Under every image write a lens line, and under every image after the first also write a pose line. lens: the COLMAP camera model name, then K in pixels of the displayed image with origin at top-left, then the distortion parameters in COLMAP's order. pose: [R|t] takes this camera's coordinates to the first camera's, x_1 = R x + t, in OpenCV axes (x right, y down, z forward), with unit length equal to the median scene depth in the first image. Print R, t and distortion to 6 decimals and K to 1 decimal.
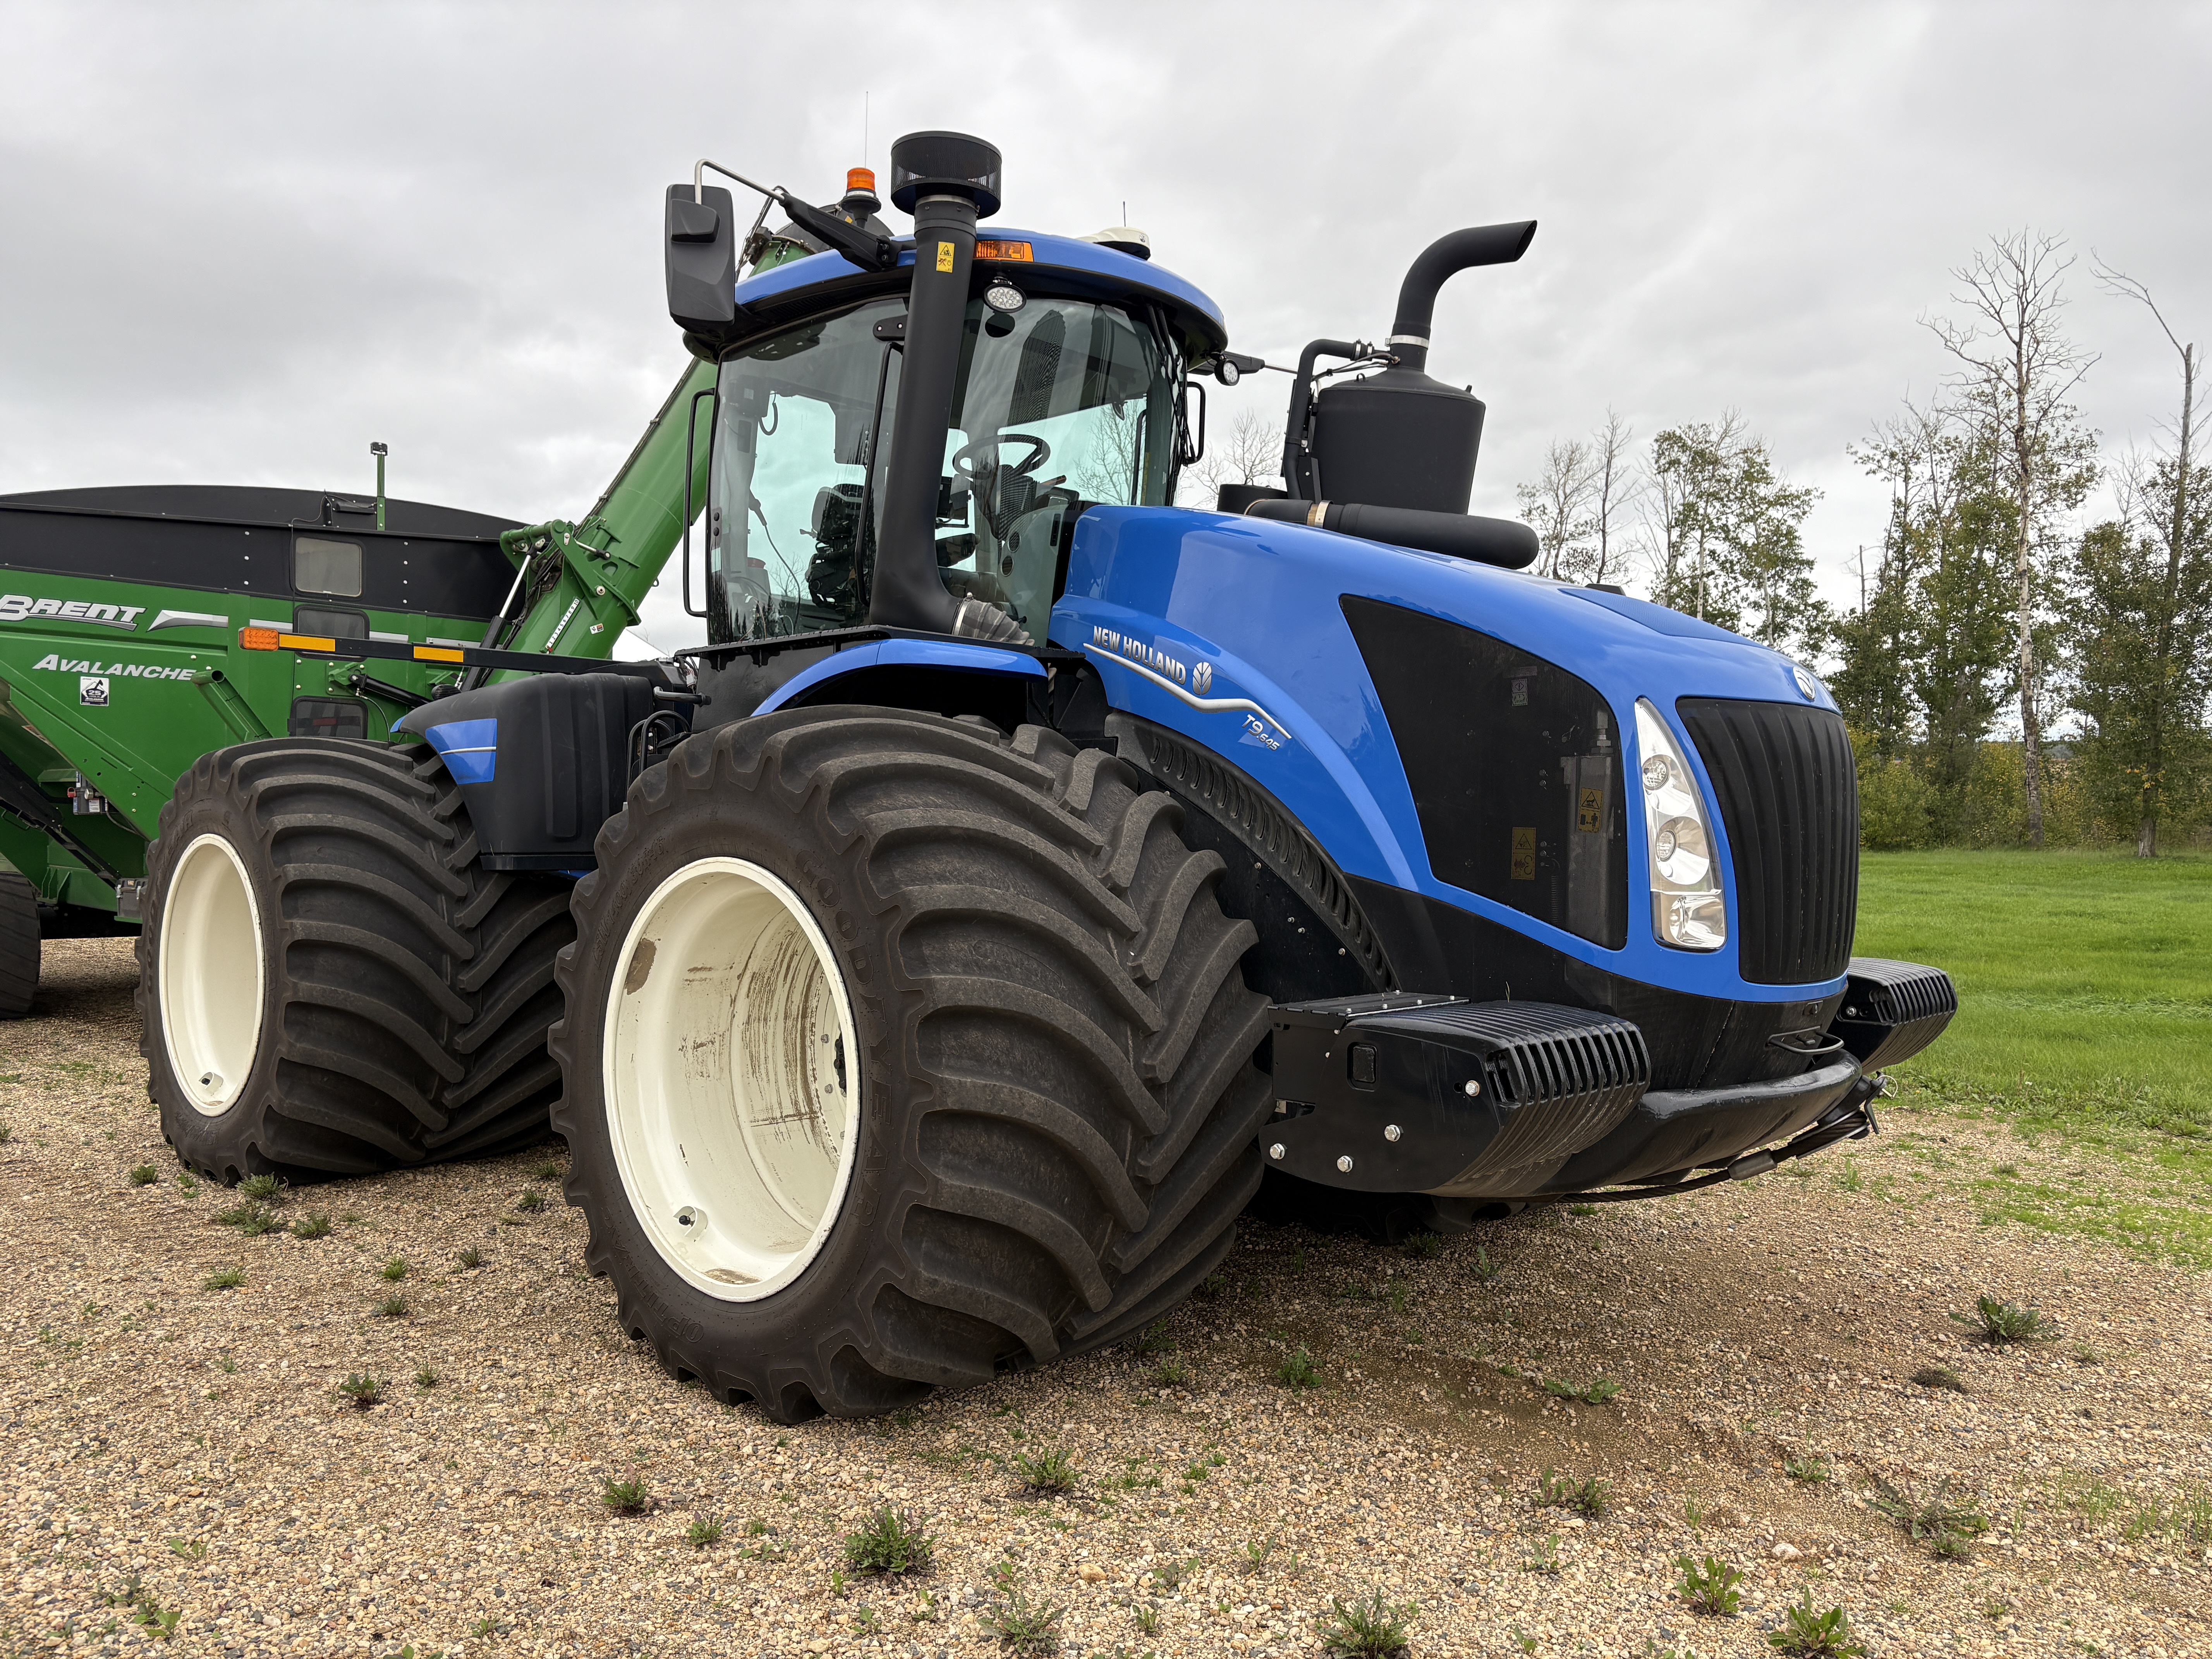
lens RADIAL K [[1754.1, 0, 1142.5], [0, 1754.1, 836.1], [0, 0, 1]] dist [0.023112, 0.008718]
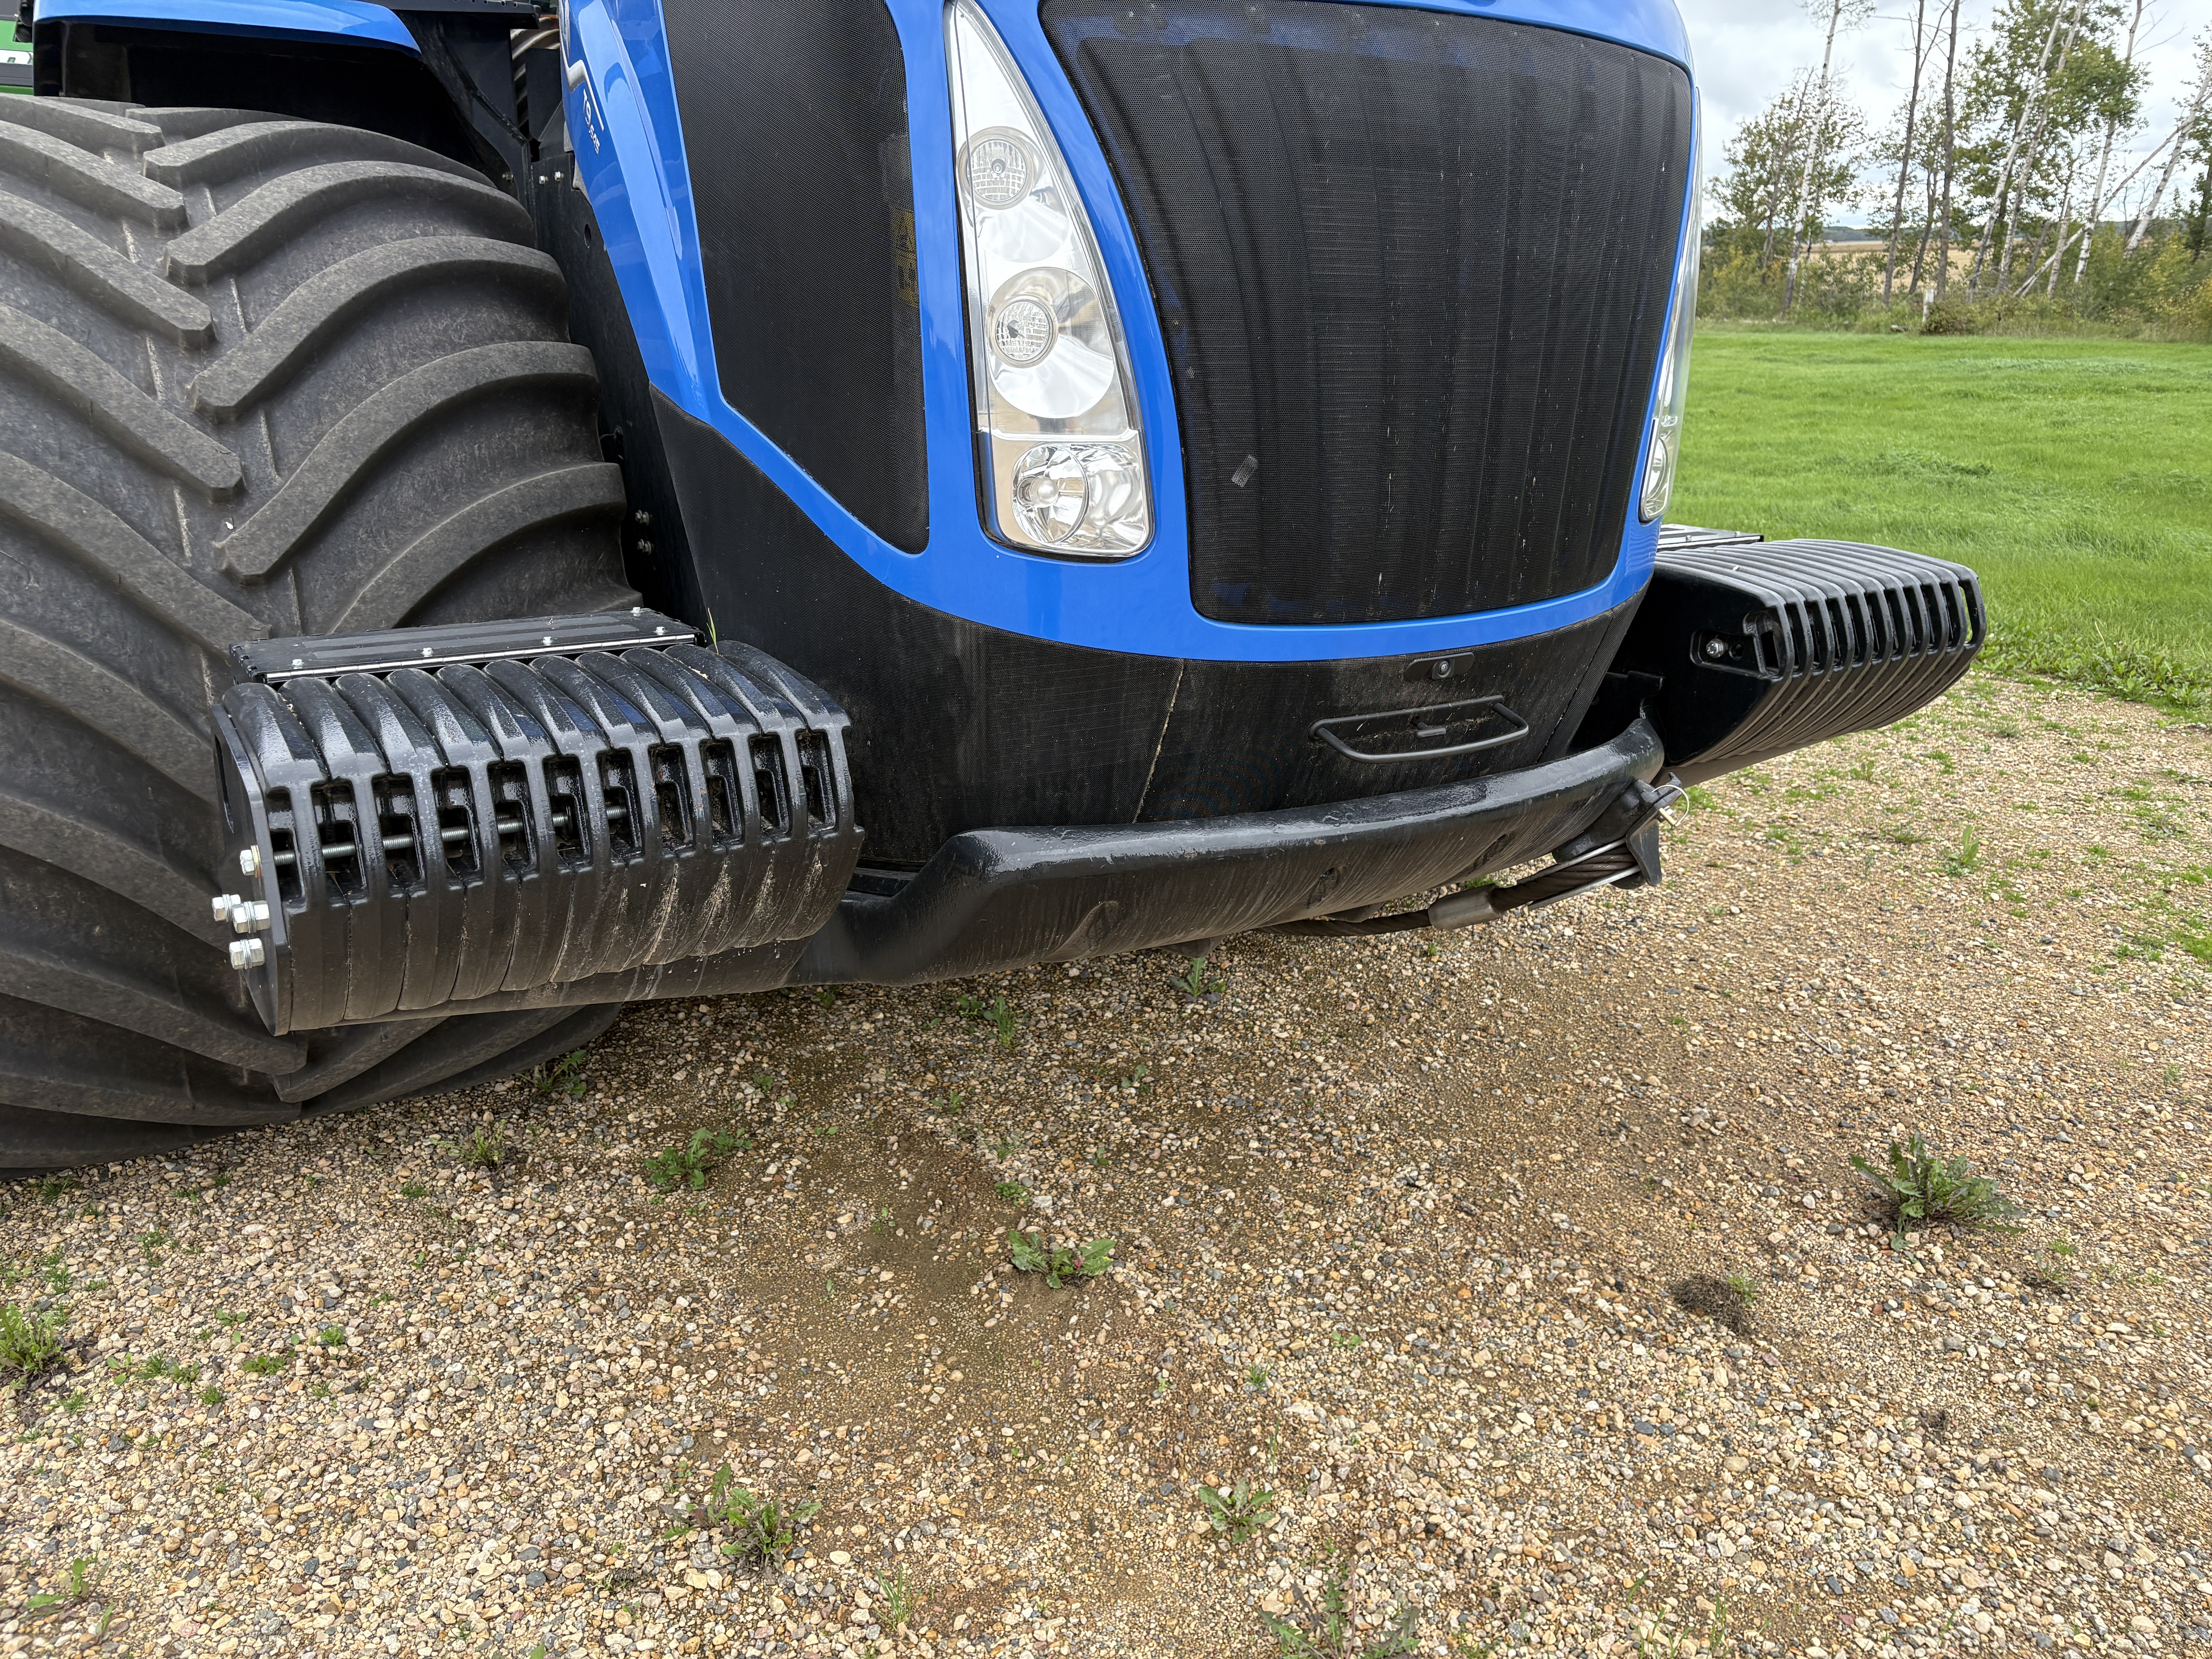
lens RADIAL K [[1685.3, 0, 1146.1], [0, 1685.3, 829.2], [0, 0, 1]] dist [0.052954, 0.001617]
pose [[0.964930, 0.075357, -0.251460, 0.404094], [-0.003140, 0.961155, 0.275990, 0.007119], [0.262490, -0.265522, 0.927684, 0.481546]]
